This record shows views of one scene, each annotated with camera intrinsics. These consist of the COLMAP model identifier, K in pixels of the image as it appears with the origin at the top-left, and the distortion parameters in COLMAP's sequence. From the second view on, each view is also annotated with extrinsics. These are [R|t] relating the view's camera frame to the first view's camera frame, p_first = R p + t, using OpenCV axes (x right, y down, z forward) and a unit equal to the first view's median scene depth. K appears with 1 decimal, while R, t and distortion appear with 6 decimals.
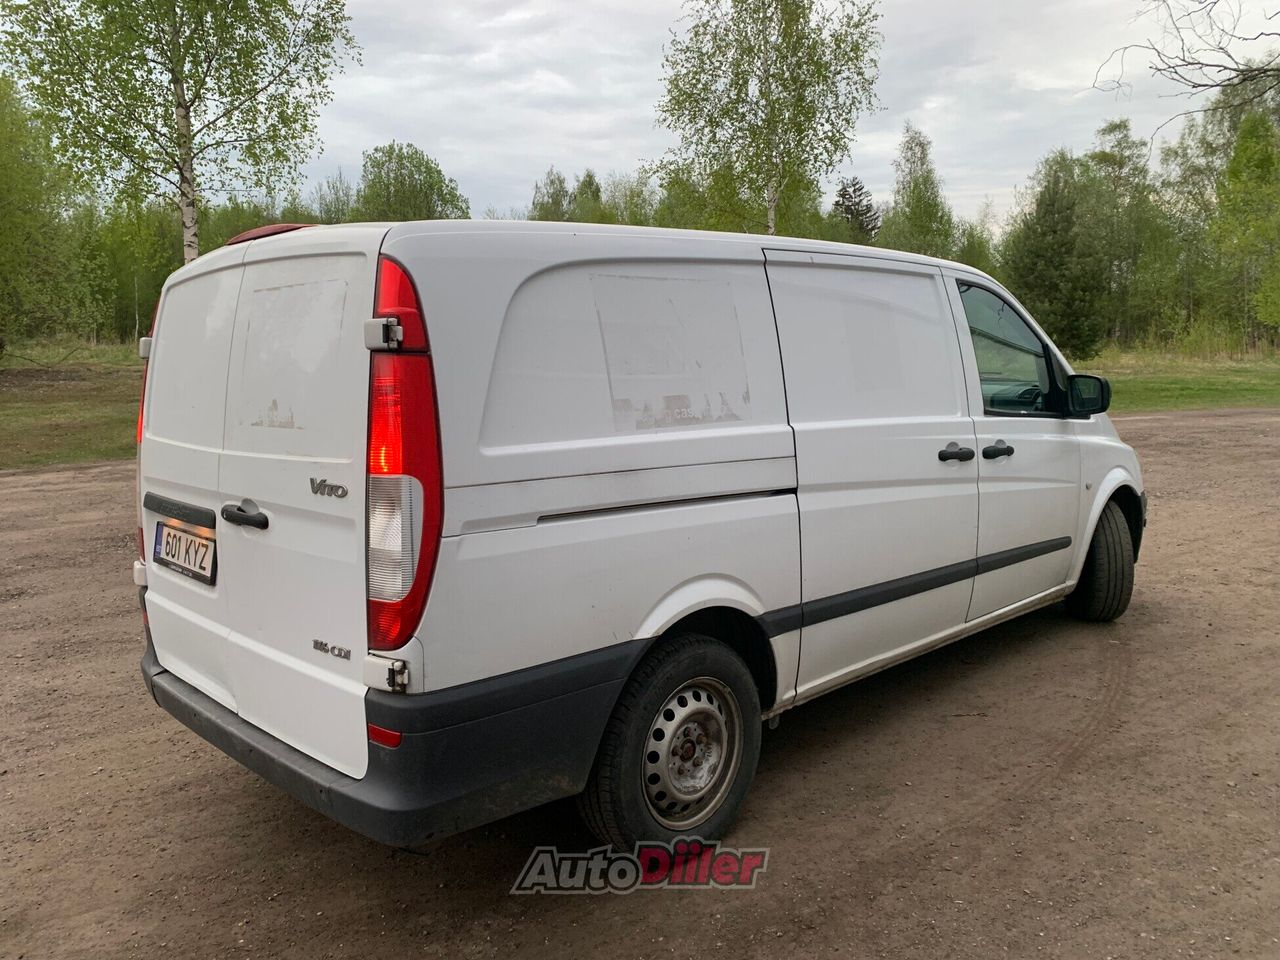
lens RADIAL K [[967.1, 0, 645.1], [0, 967.1, 459.7], [0, 0, 1]] dist [0.003771, -0.011515]
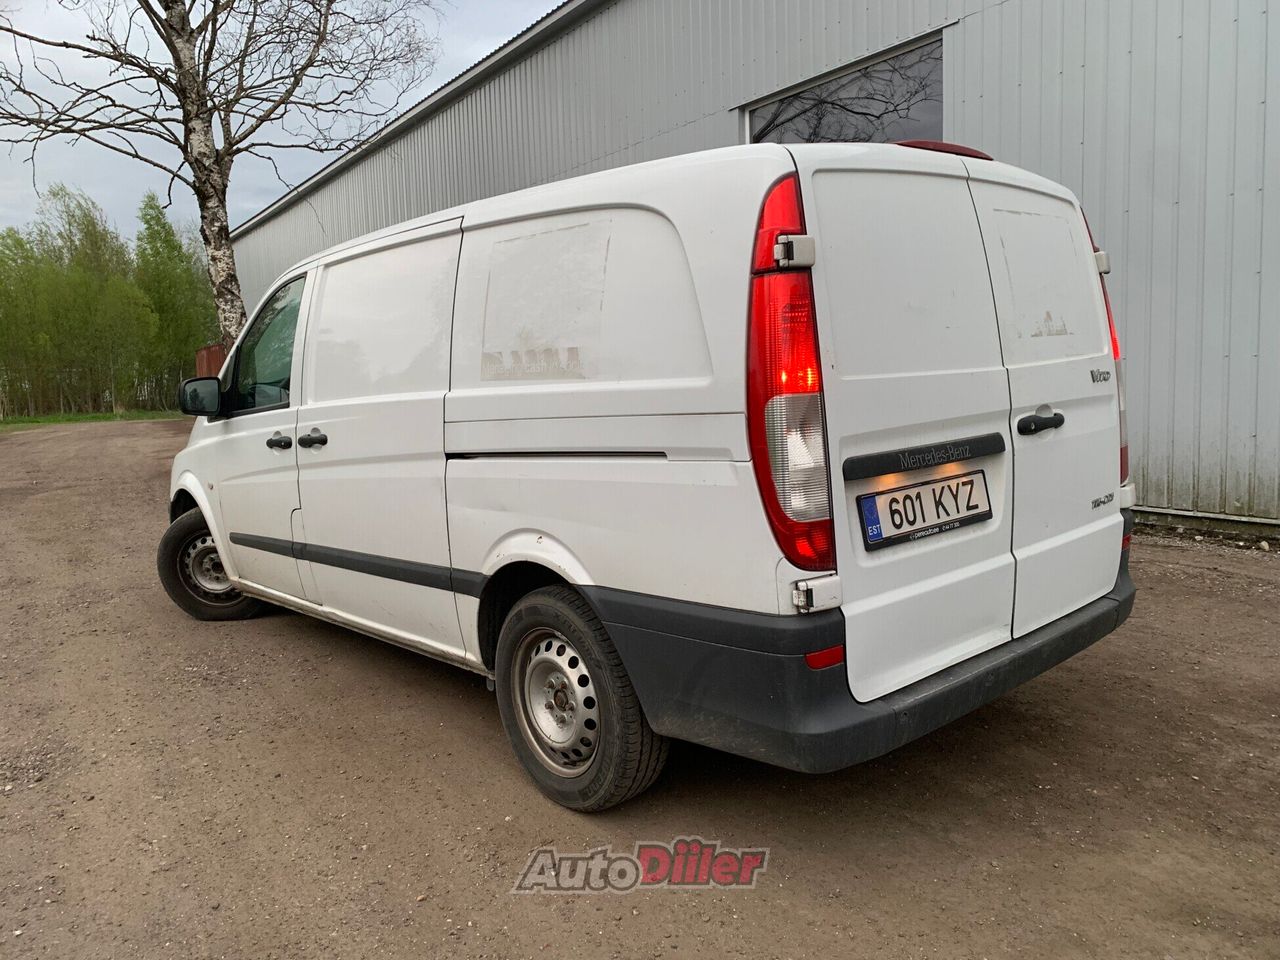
lens RADIAL K [[988.0, 0, 613.3], [0, 988.0, 449.7], [0, 0, 1]] dist [0.012652, 0.006488]
pose [[0.087517, -0.071379, 0.993602, -1.521726], [0.162668, 0.985065, 0.056438, -0.048860], [-0.982792, 0.156688, 0.097821, 1.351989]]
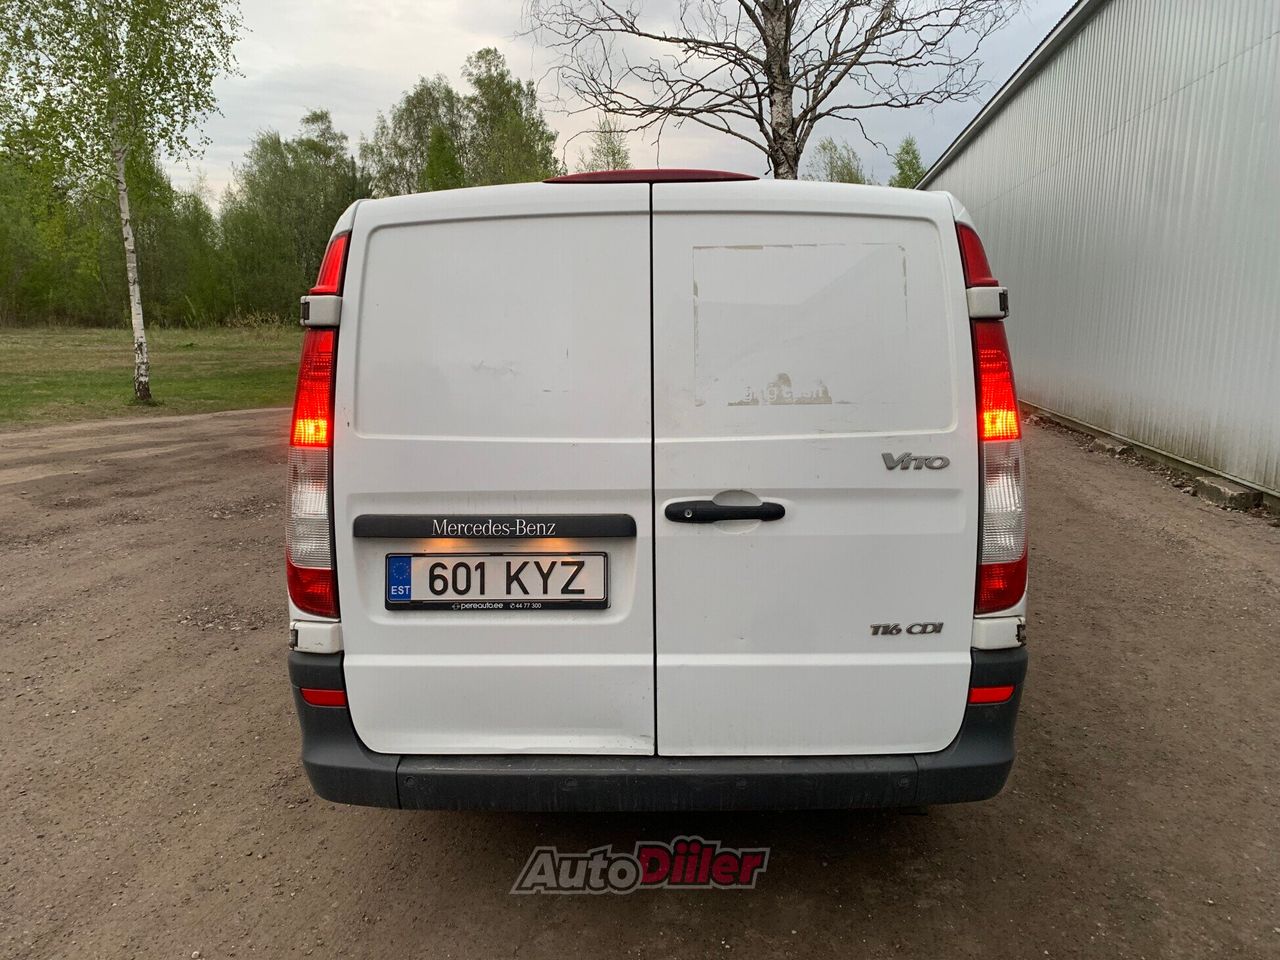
lens RADIAL K [[950.8, 0, 639.7], [0, 950.8, 457.6], [0, 0, 1]] dist [0.095428, -0.194803]
pose [[0.724018, -0.081754, 0.684920, -1.041041], [0.068232, 0.996570, 0.046827, -0.033603], [-0.686399, 0.012829, 0.727112, 0.434473]]
